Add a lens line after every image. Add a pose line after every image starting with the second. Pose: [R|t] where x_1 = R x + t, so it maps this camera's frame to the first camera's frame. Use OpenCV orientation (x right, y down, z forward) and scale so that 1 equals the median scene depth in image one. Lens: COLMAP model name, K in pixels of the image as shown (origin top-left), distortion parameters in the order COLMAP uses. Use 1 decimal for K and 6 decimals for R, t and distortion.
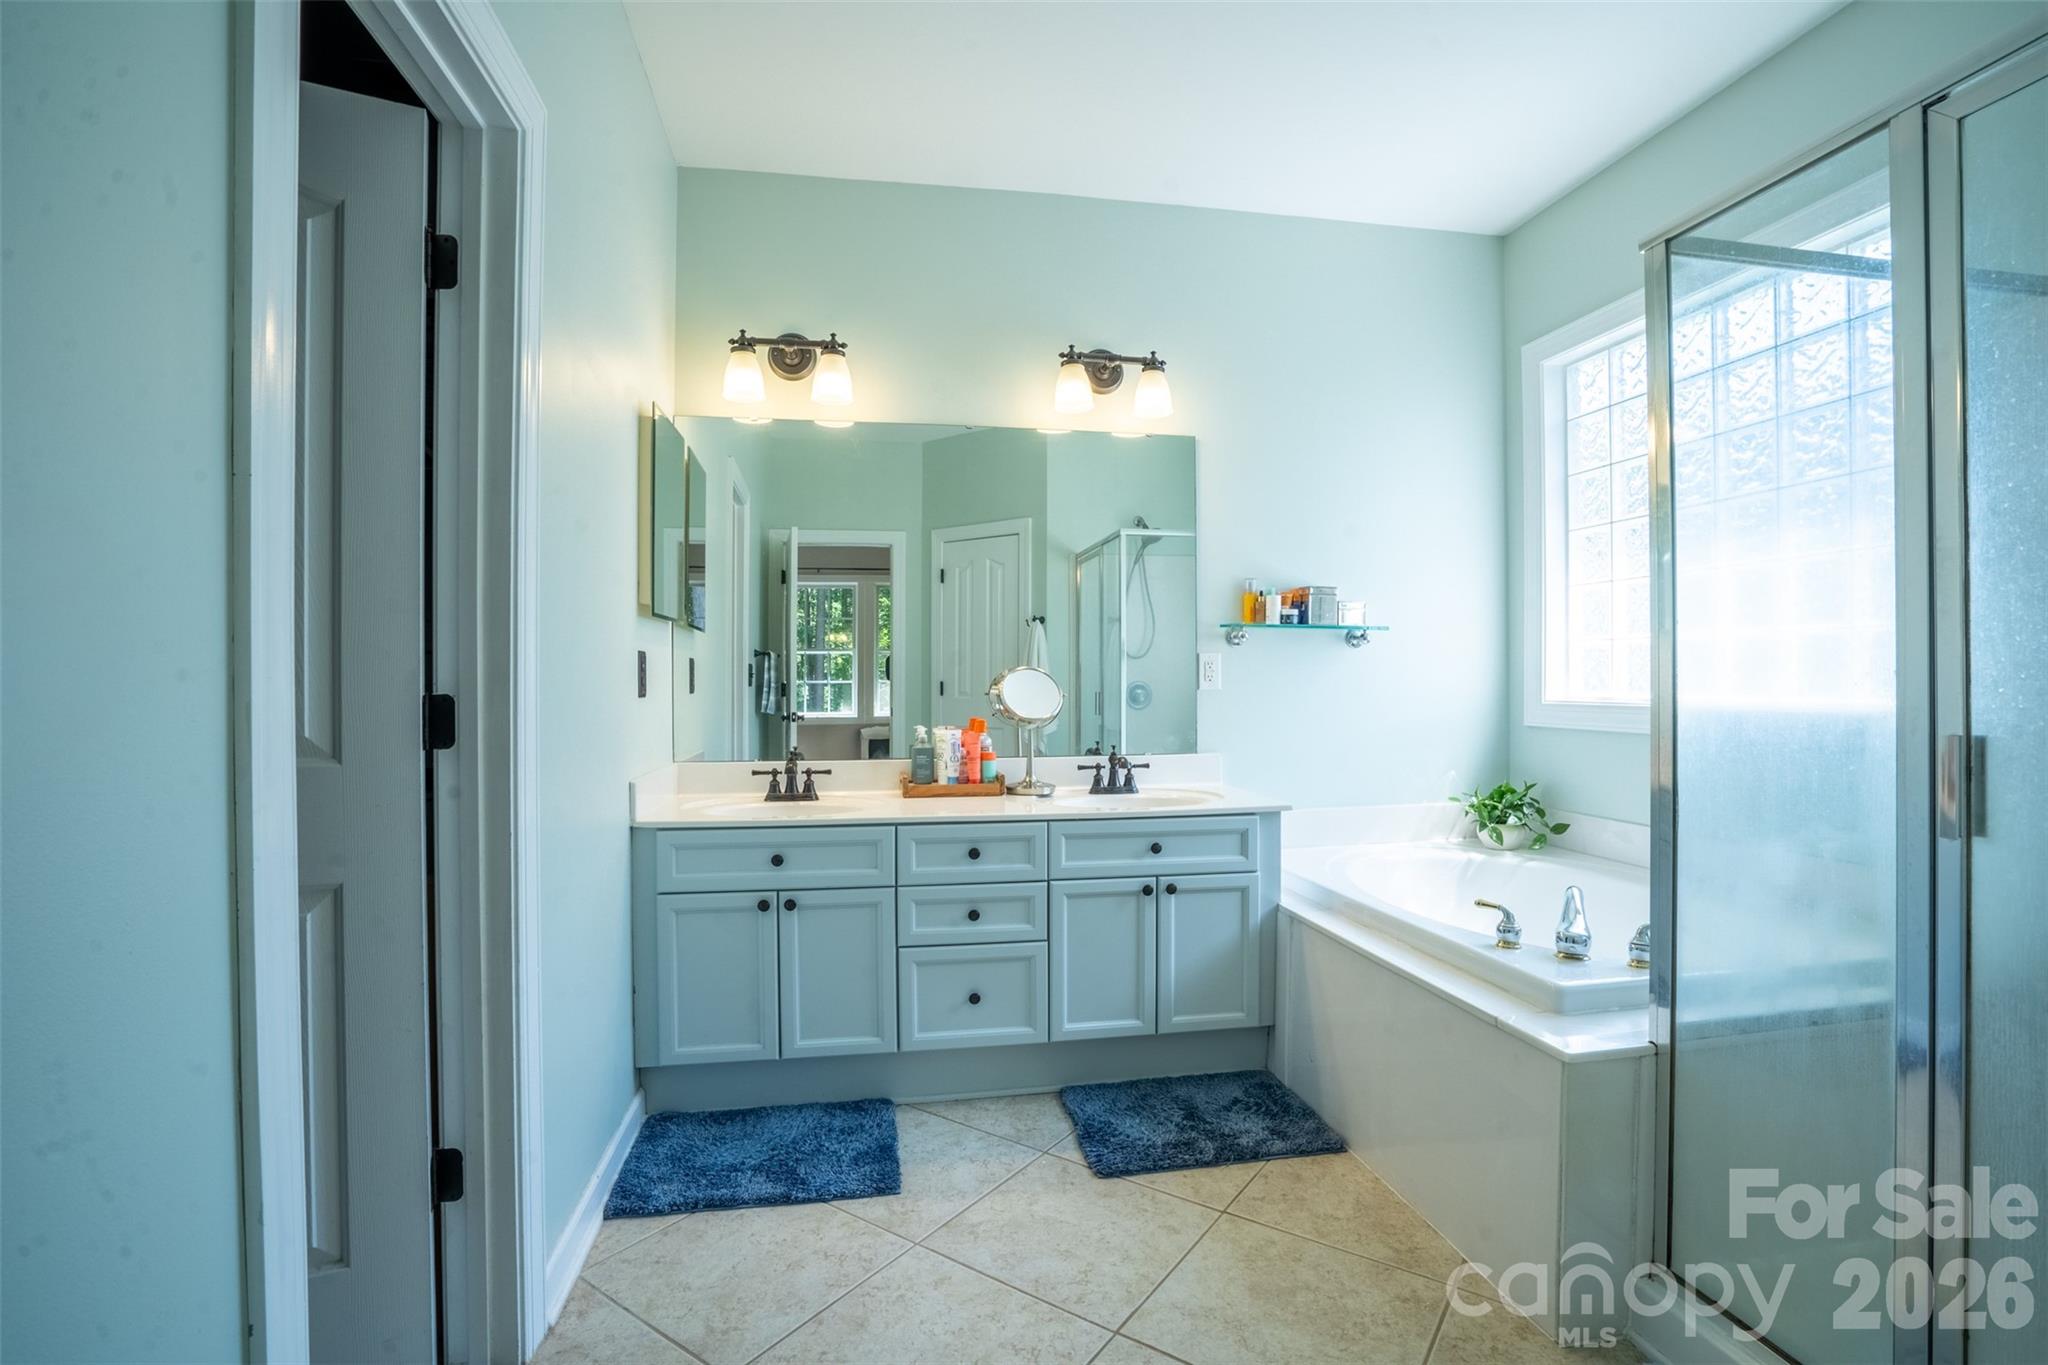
lens RADIAL K [[961.9, 0, 1034.8], [0, 961.9, 691.9], [0, 0, 1]] dist [-0.037817, 0.003049]
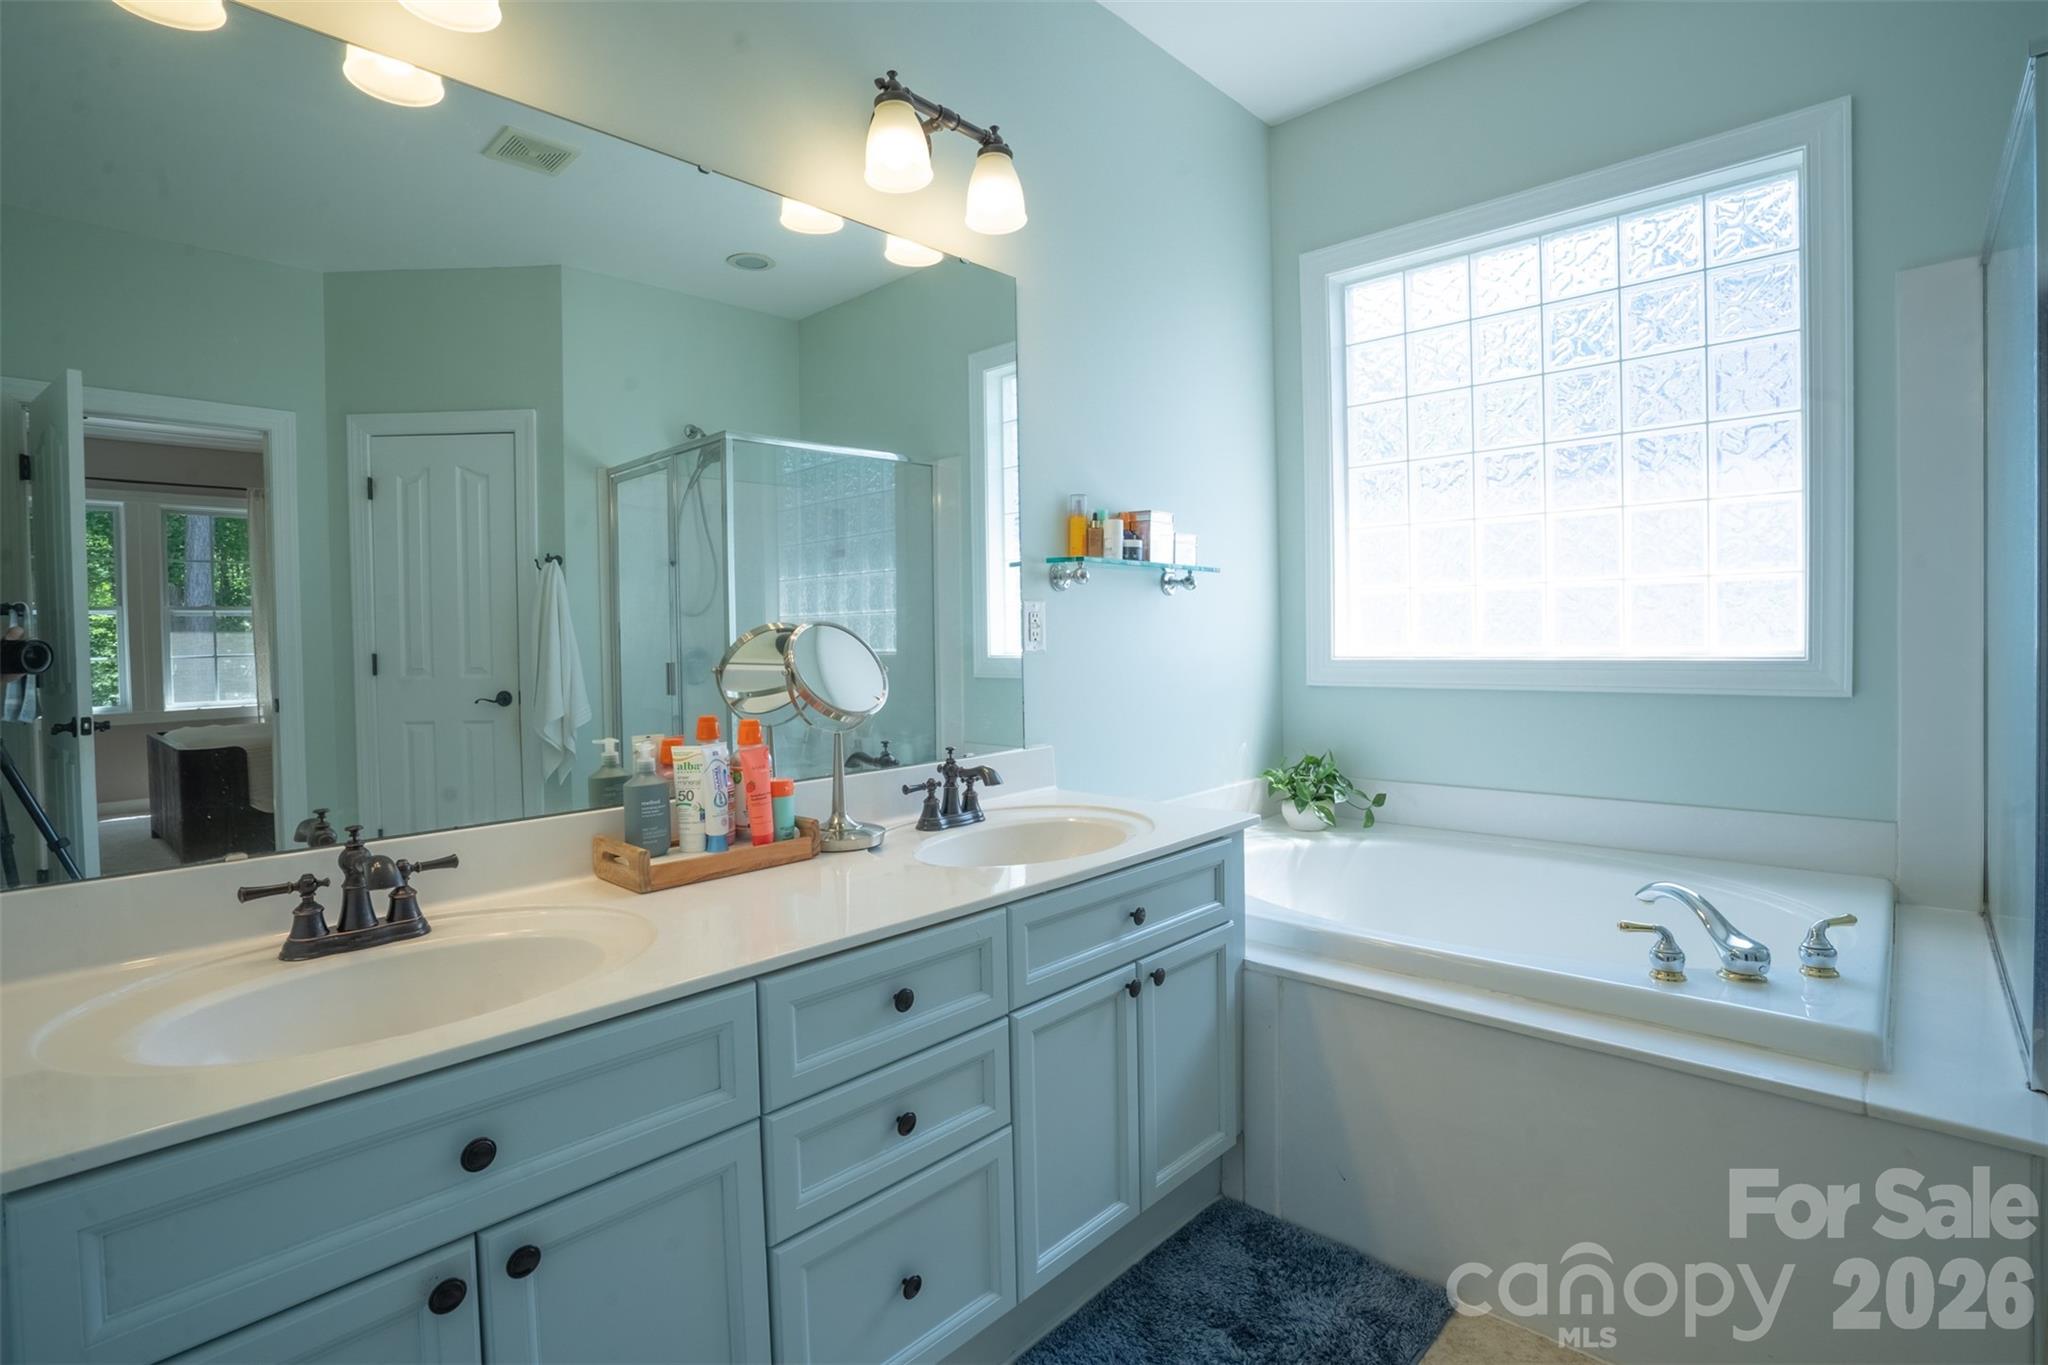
lens RADIAL K [[961.9, 0, 1021.3], [0, 961.9, 664.7], [0, 0, 1]] dist [-0.037817, 0.003049]
pose [[0.805505, -0.031600, 0.591746, -0.253618], [0.026294, 0.999500, 0.017582, -0.007298], [-0.592006, 0.001397, 0.805932, 0.490166]]
